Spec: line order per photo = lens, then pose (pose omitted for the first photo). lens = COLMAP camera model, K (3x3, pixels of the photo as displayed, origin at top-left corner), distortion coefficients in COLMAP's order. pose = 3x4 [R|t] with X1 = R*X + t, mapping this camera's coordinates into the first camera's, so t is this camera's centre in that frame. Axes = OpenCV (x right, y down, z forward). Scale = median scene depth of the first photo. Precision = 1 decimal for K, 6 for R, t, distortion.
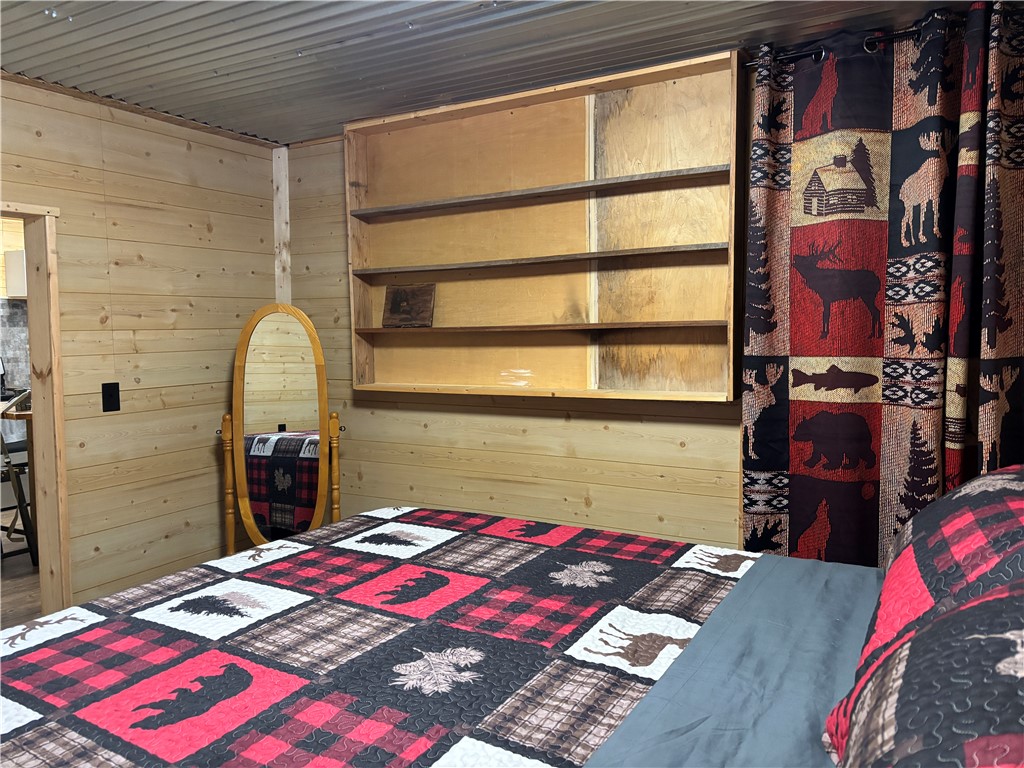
lens RADIAL K [[774.0, 0, 512.0], [0, 774.0, 384.0], [0, 0, 1]] dist [0.053709, -0.009114]
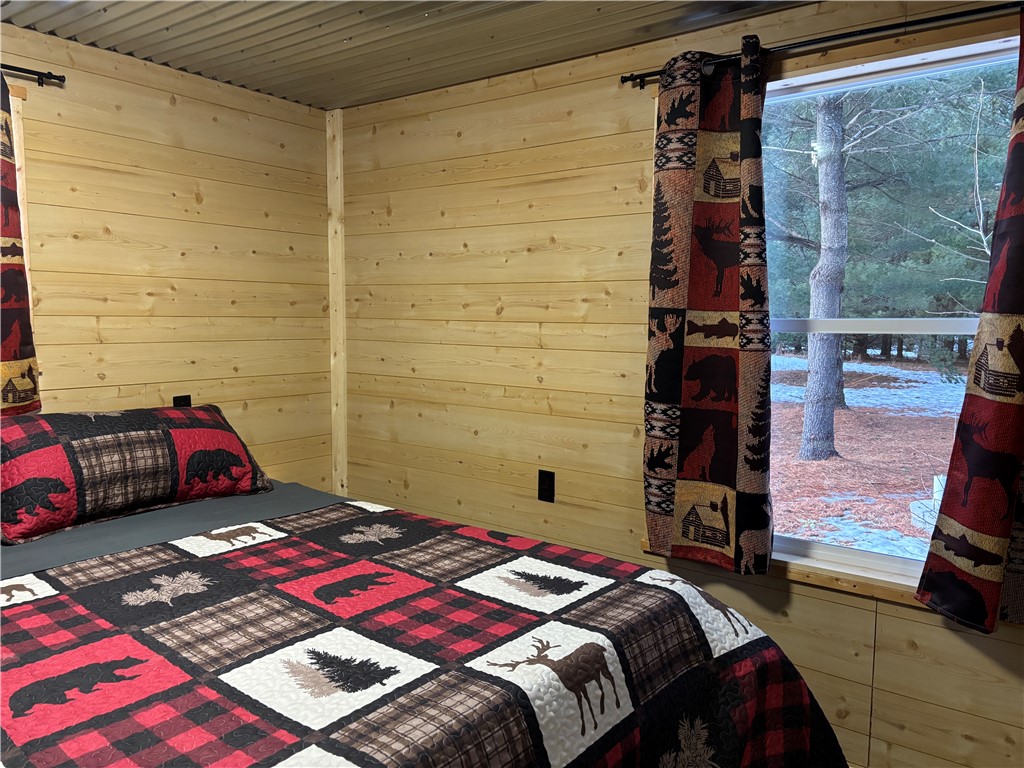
lens RADIAL K [[770.5, 0, 512.2], [0, 770.5, 400.7], [0, 0, 1]] dist [0.068348, -0.087516]
pose [[-0.990868, -0.010469, 0.134431, -0.398942], [0.014459, 0.982982, 0.183130, -0.129044], [-0.134061, 0.183402, -0.973854, 1.666890]]
